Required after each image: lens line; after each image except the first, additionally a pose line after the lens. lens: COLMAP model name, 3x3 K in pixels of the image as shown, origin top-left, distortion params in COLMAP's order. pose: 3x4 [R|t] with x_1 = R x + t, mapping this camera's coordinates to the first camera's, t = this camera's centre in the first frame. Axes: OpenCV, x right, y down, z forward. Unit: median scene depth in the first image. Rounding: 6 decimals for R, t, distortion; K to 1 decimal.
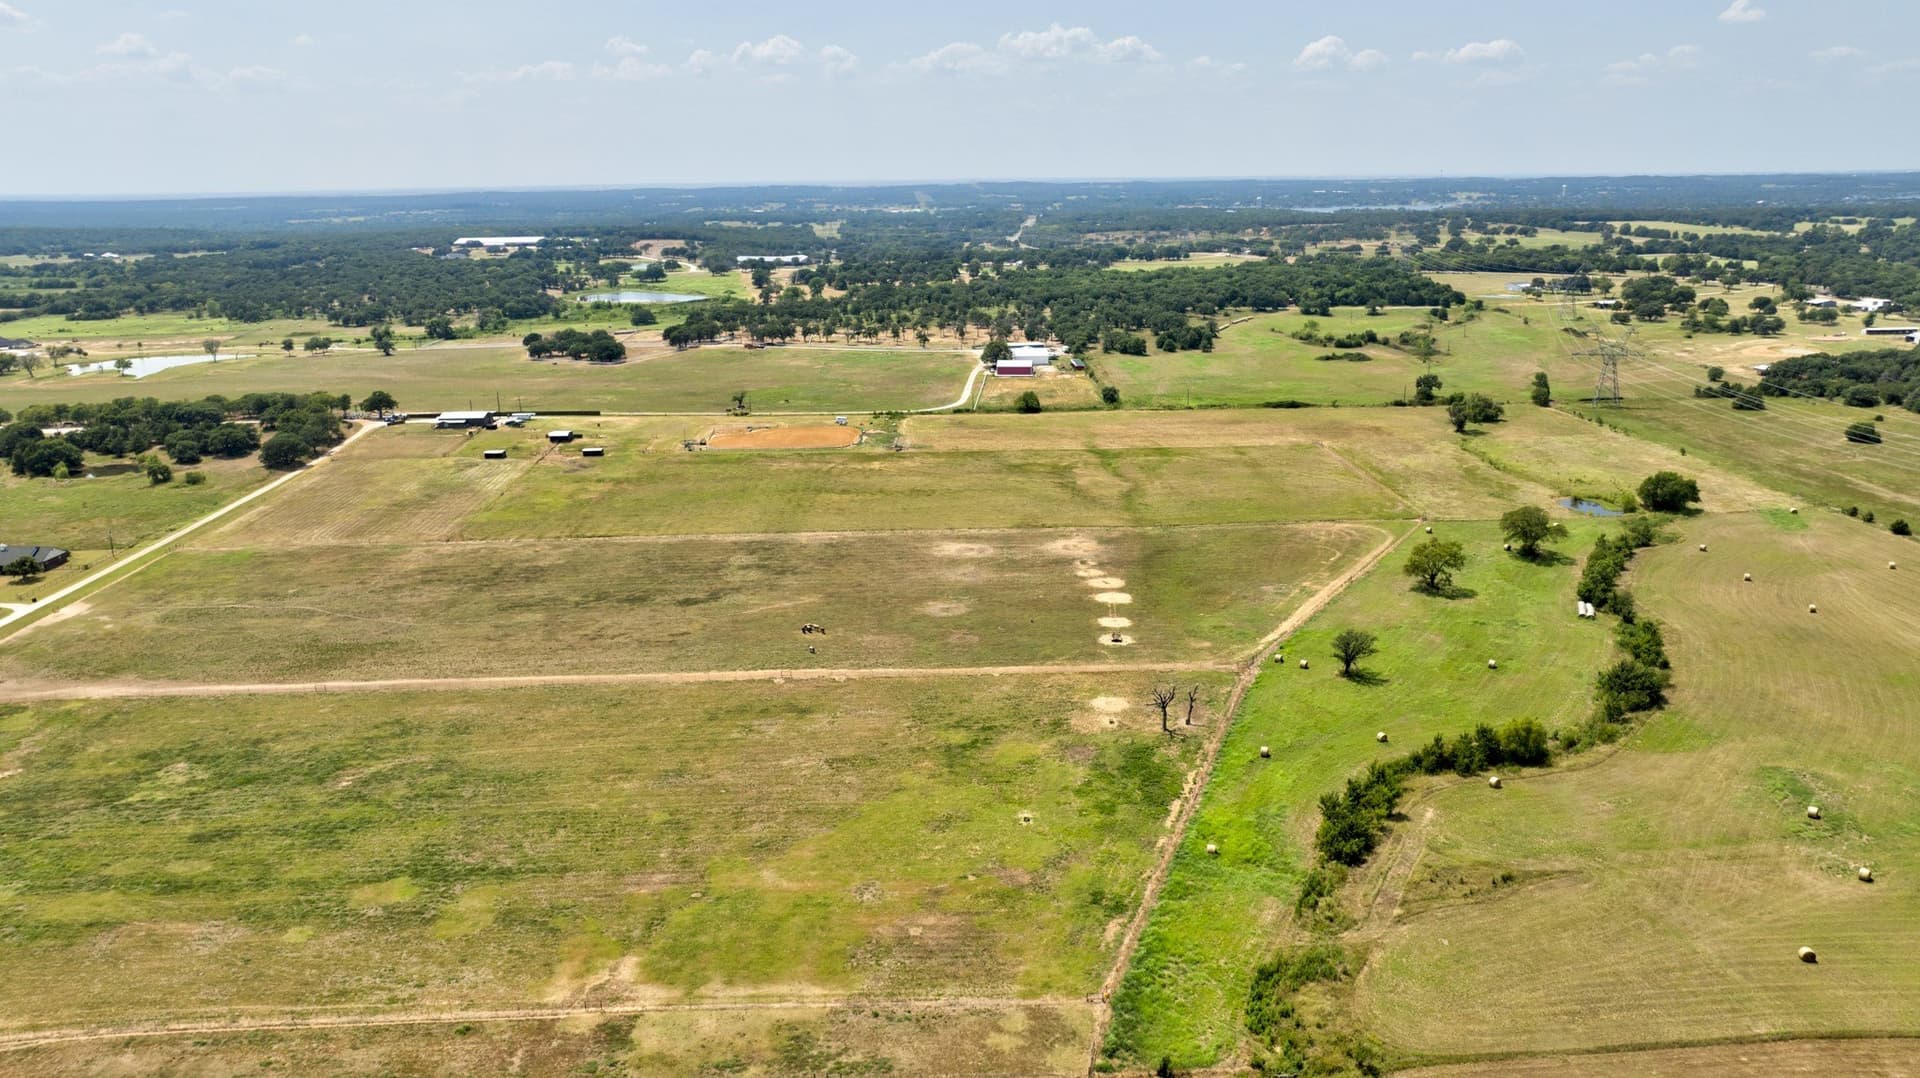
lens RADIAL K [[1358.1, 0, 962.2], [0, 1358.1, 547.0], [0, 0, 1]] dist [-0.036466, 0.034995]
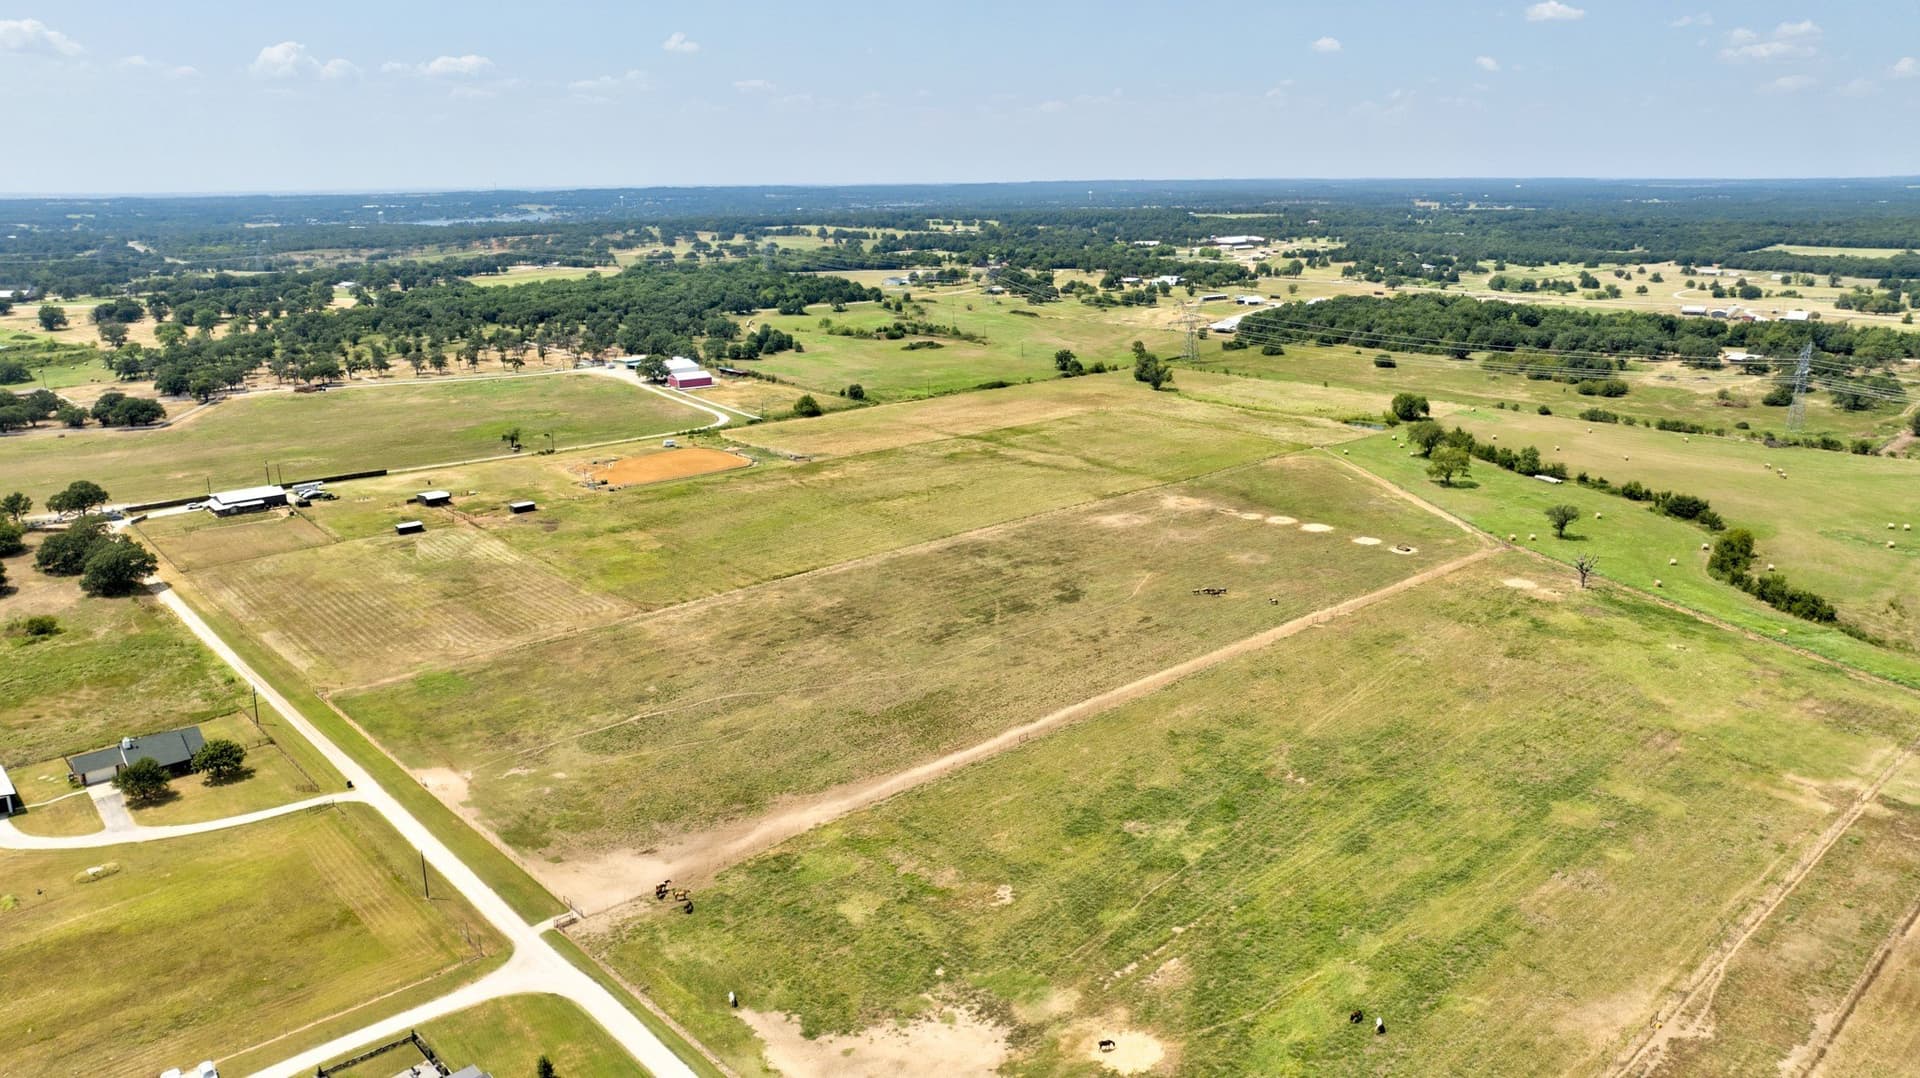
lens RADIAL K [[1358.1, 0, 969.7], [0, 1358.1, 537.2], [0, 0, 1]] dist [-0.036466, 0.034995]
pose [[0.756927, -0.162366, 0.633008, -0.944303], [0.172795, 0.983895, 0.045746, -0.066917], [-0.630240, 0.074754, 0.772793, 0.282384]]
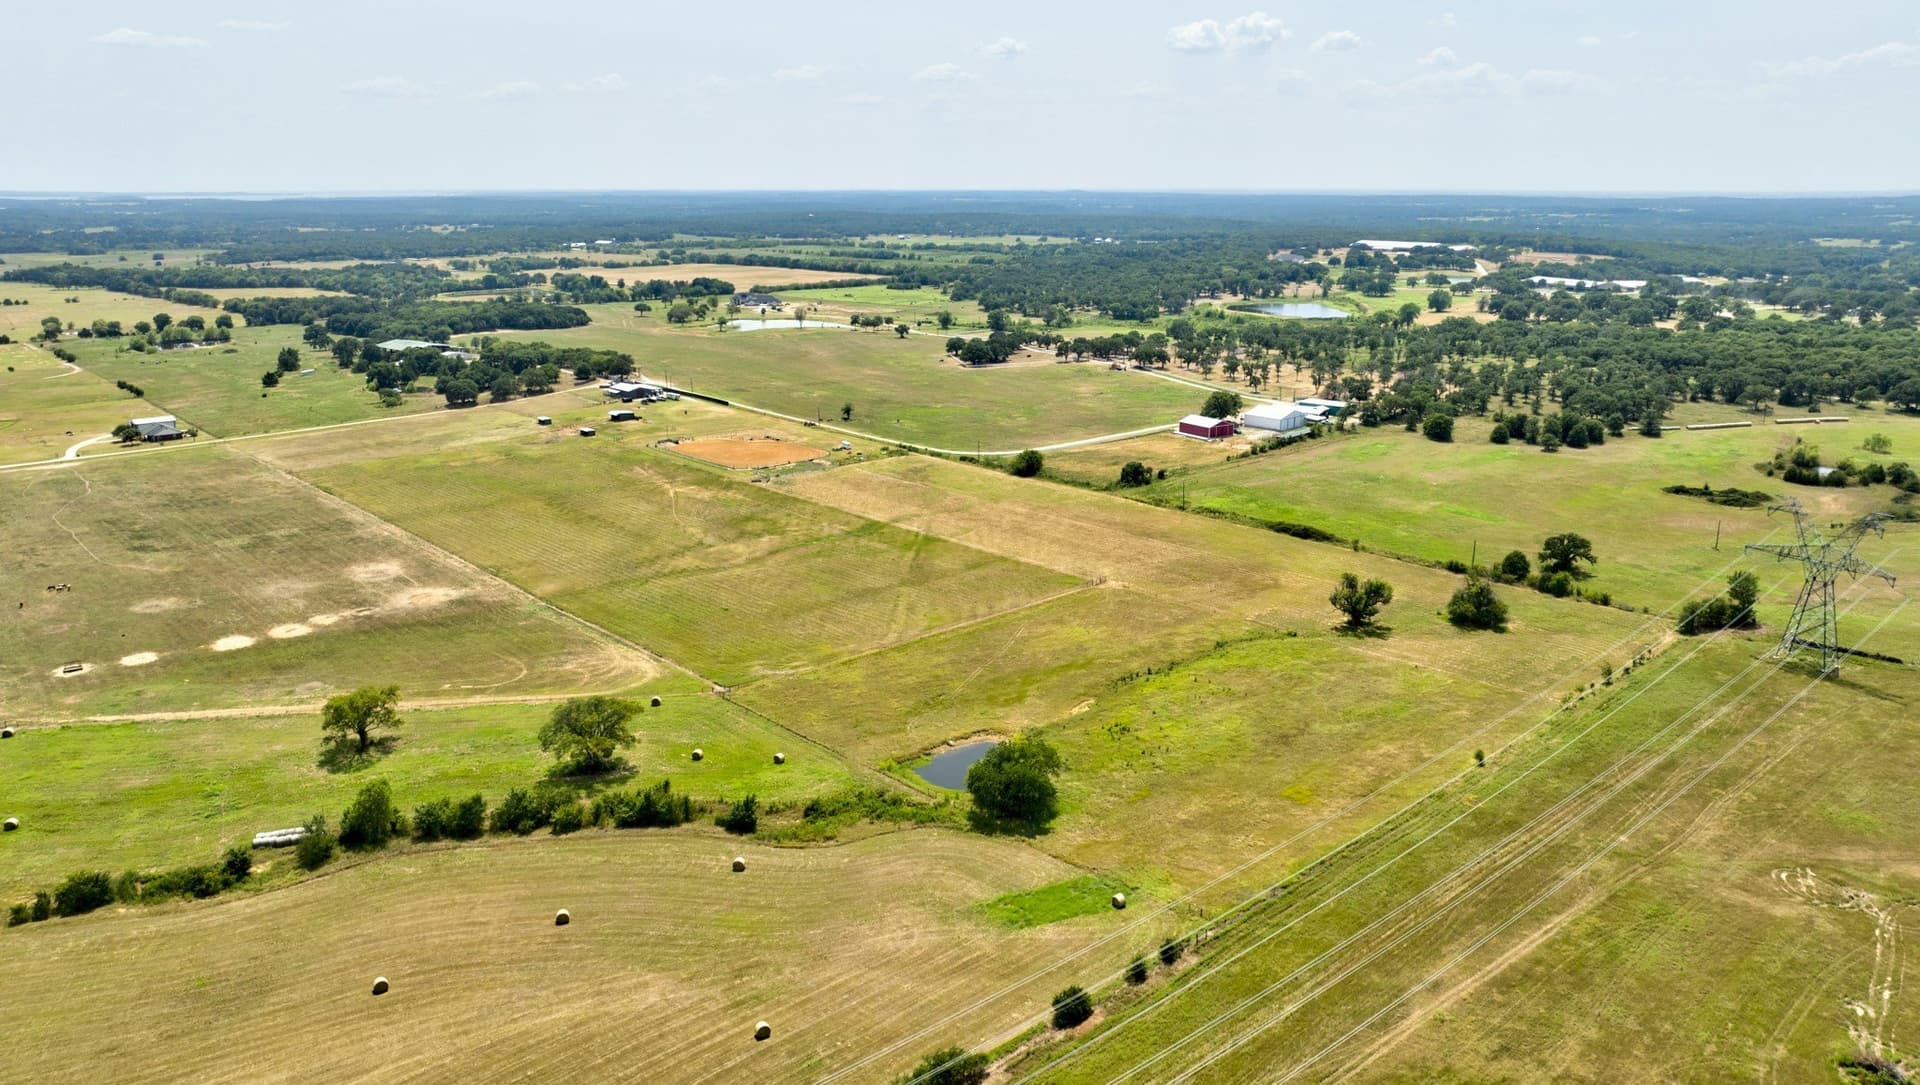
lens RADIAL K [[1363.3, 0, 952.8], [0, 1363.3, 537.1], [0, 0, 1]] dist [-0.037312, 0.037829]
pose [[0.642032, 0.206428, -0.738365, 1.158534], [-0.212002, 0.973320, 0.087773, -0.230610], [0.736784, 0.100182, 0.668665, 0.788642]]
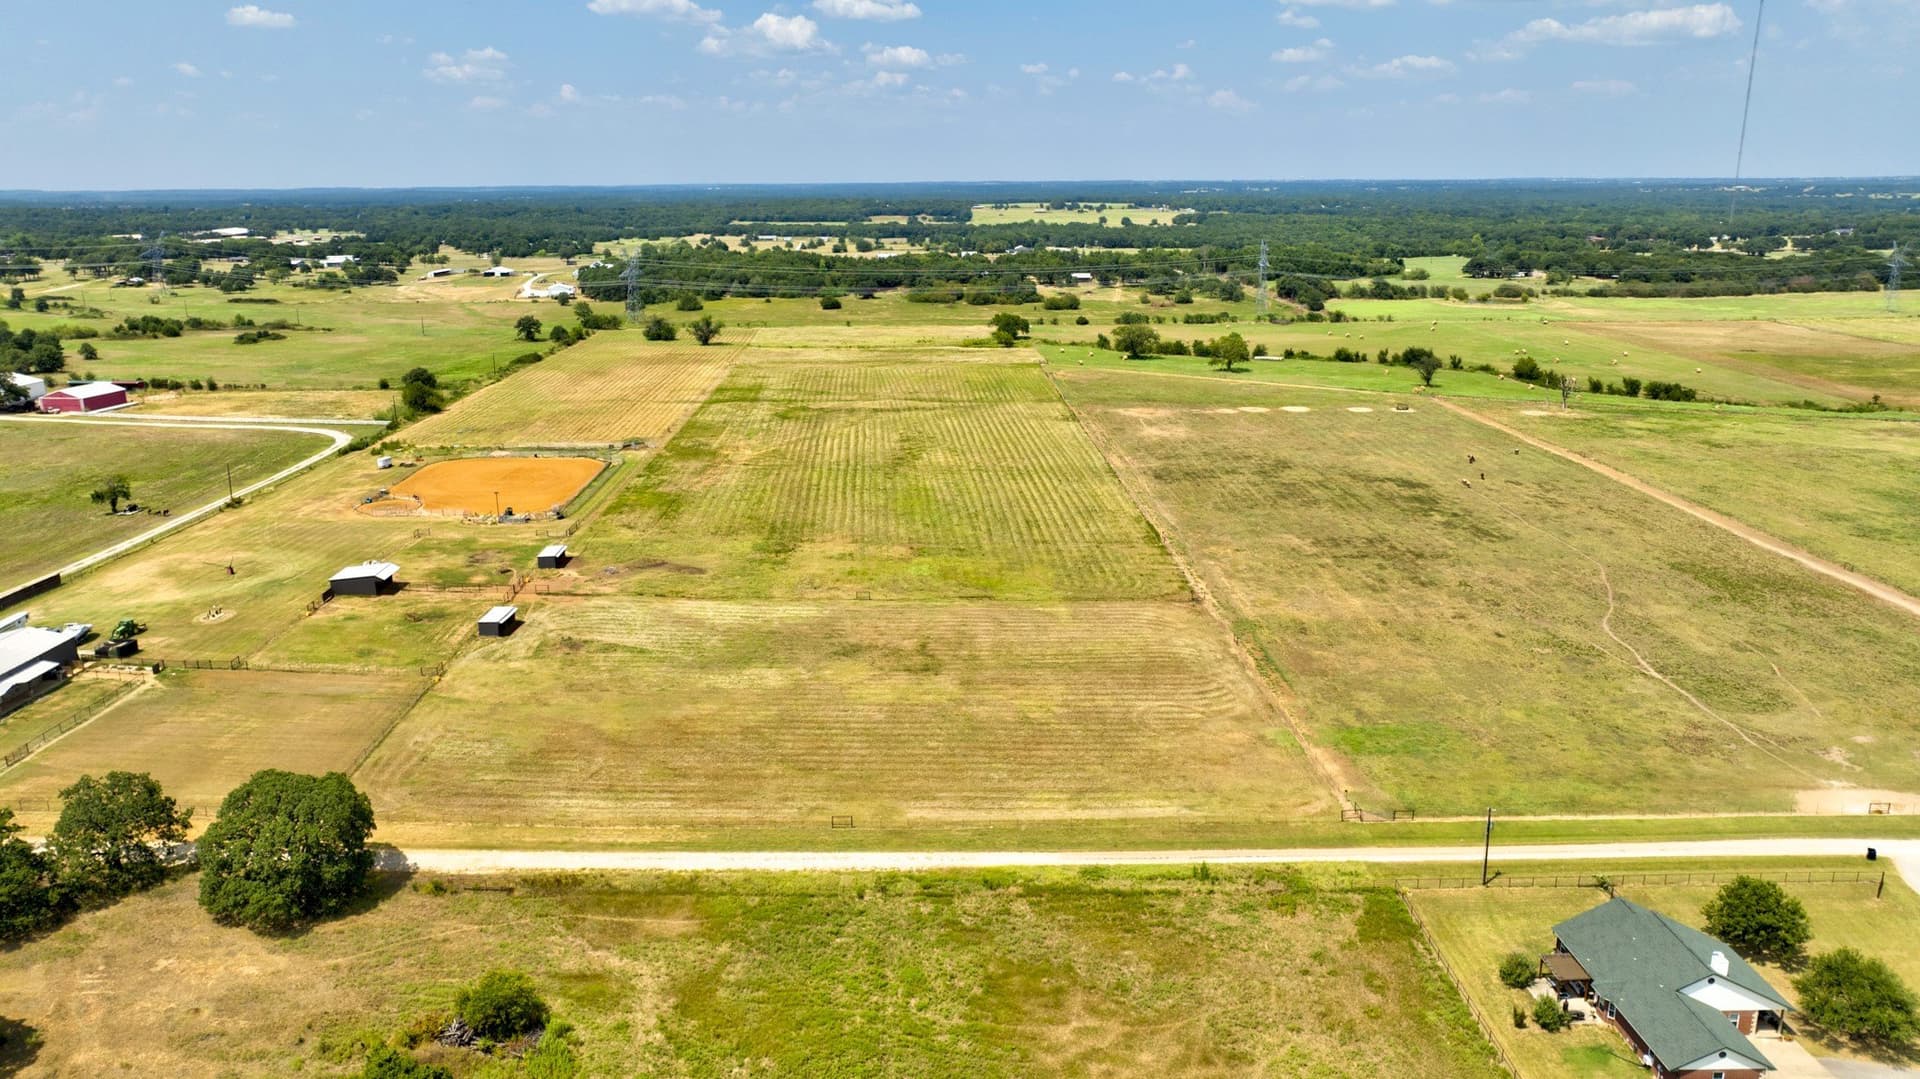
lens RADIAL K [[1358.1, 0, 966.4], [0, 1358.1, 526.7], [0, 0, 1]] dist [-0.036466, 0.034995]
pose [[-0.005219, -0.235890, 0.971766, -1.145385], [0.274363, 0.934149, 0.228232, -0.232766], [-0.961612, 0.267808, 0.059845, 1.317754]]
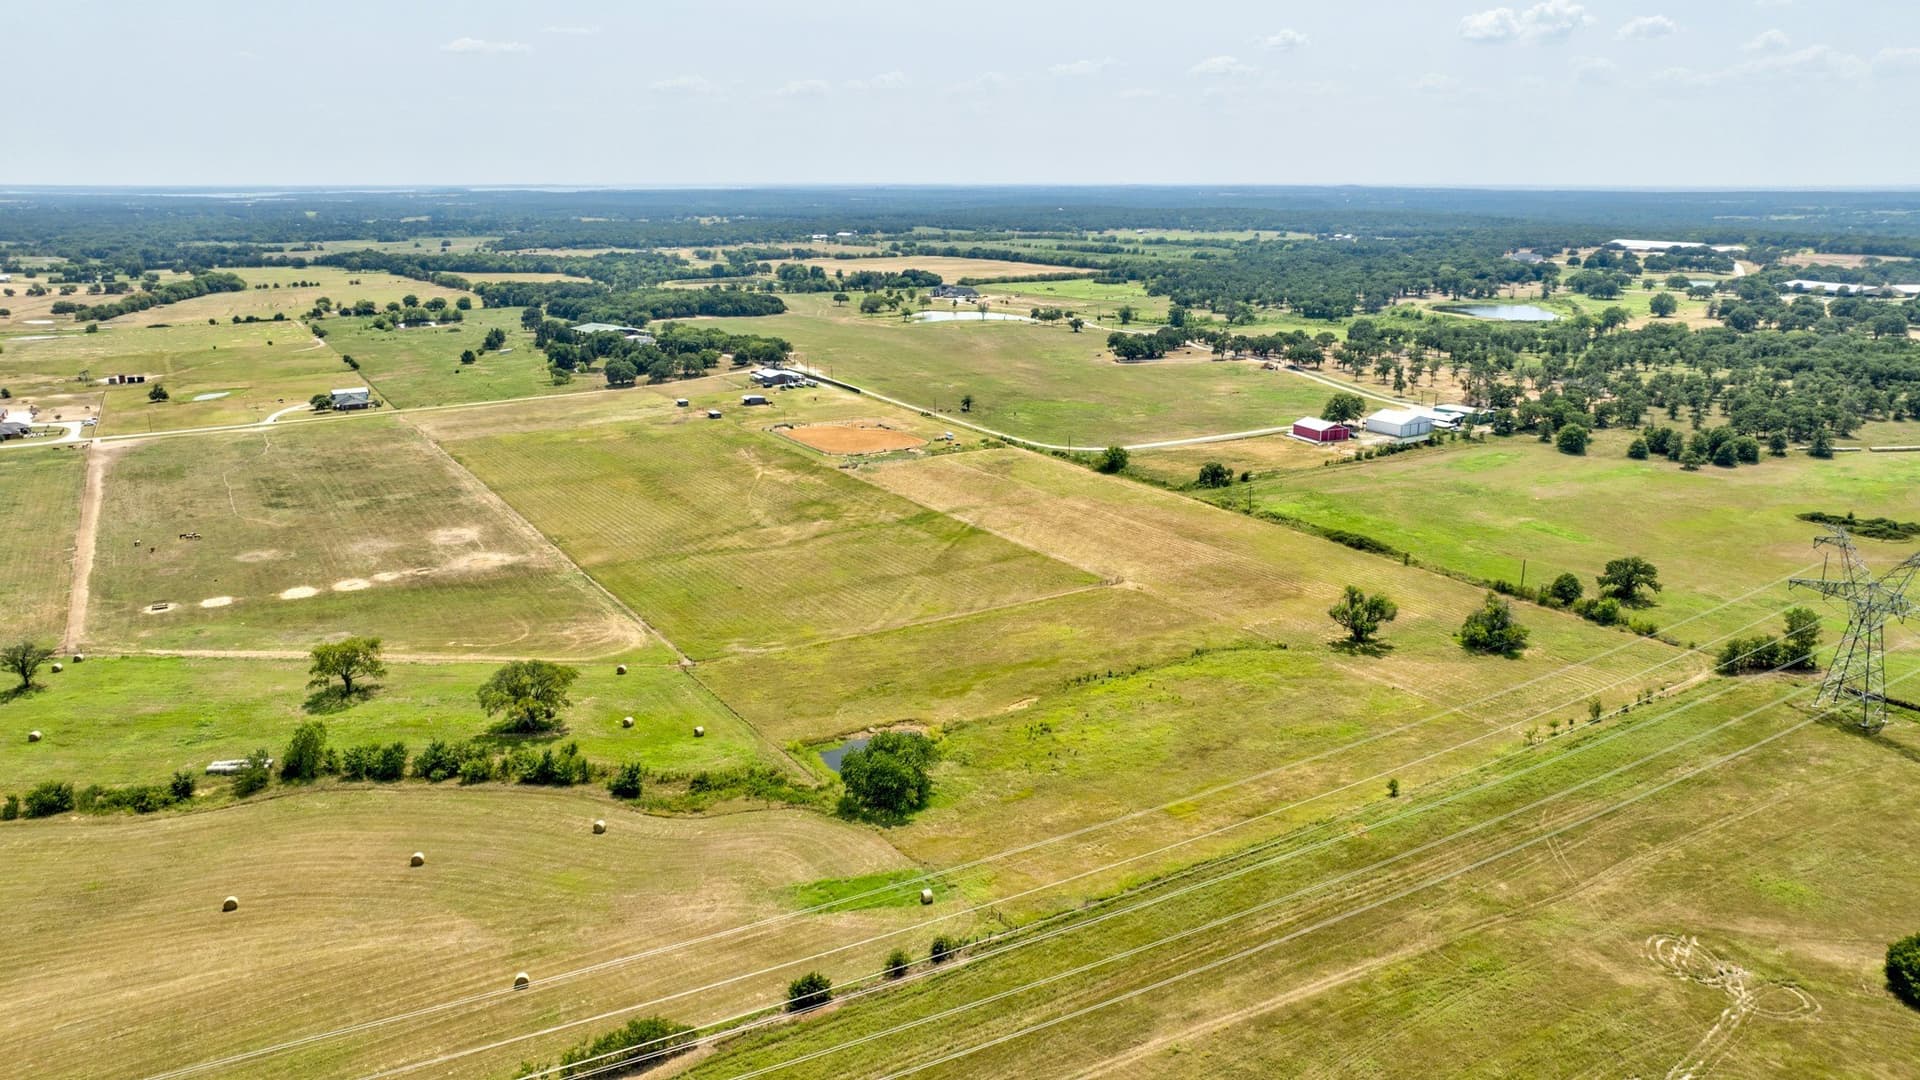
lens RADIAL K [[1358.1, 0, 955.0], [0, 1358.1, 519.2], [0, 0, 1]] dist [-0.036466, 0.034995]
pose [[0.482064, 0.227430, -0.846103, 1.271254], [-0.238506, 0.963314, 0.123048, -0.274658], [0.843047, 0.142484, 0.518623, 0.940630]]
